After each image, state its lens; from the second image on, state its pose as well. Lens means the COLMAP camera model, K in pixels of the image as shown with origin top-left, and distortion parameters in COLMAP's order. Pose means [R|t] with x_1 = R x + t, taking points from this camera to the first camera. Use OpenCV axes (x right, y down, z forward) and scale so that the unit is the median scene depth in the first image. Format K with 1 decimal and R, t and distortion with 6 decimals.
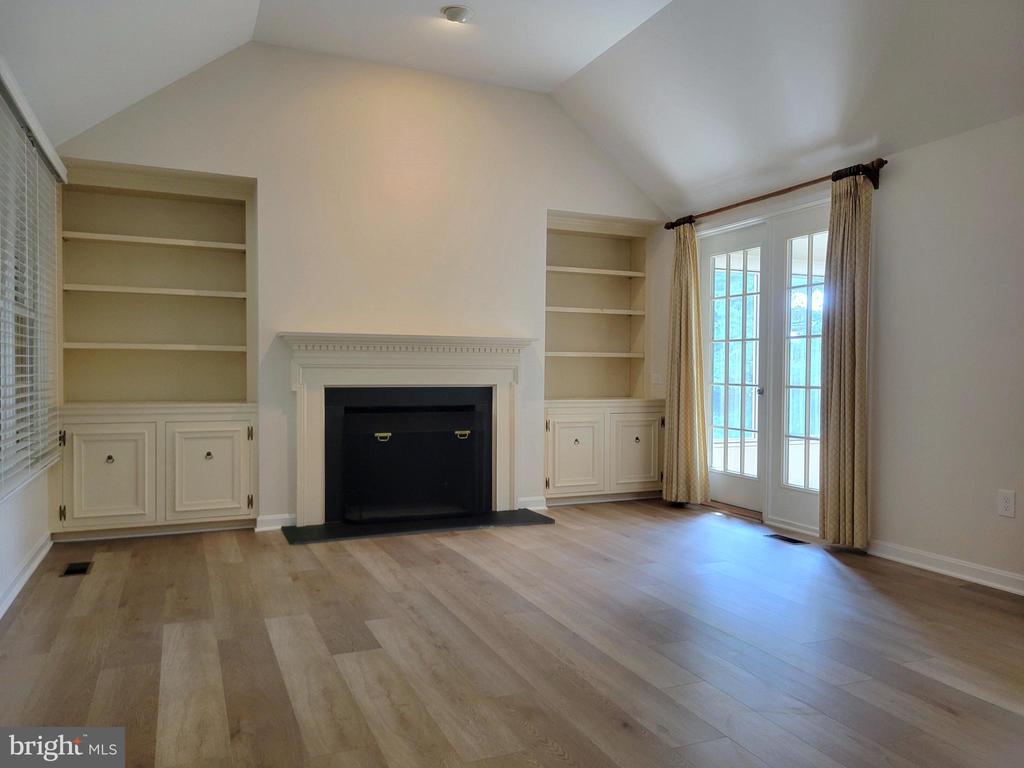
lens RADIAL K [[778.7, 0, 512.0], [0, 778.7, 384.0], [0, 0, 1]] dist [0.046754, 0.000895]
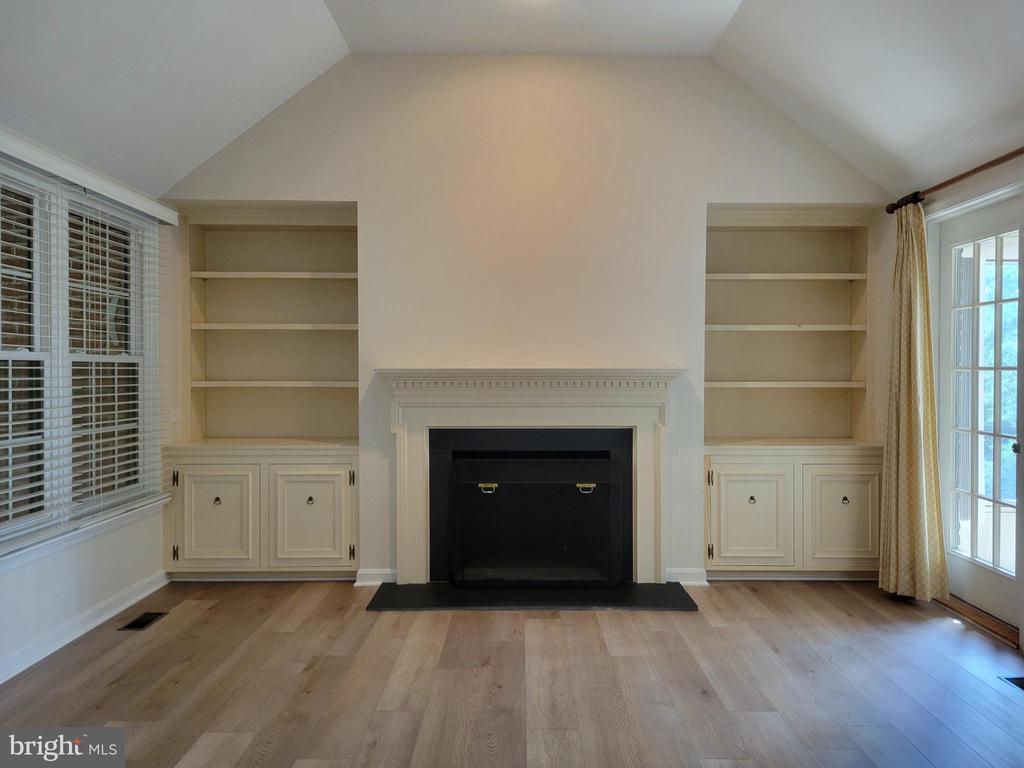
lens RADIAL K [[778.7, 0, 512.0], [0, 778.7, 384.0], [0, 0, 1]] dist [0.046754, 0.000895]
pose [[0.918472, -0.001281, -0.395483, 0.191262], [-0.001238, 0.999981, -0.006113, -0.039935], [0.395483, 0.006105, 0.918453, 0.216441]]
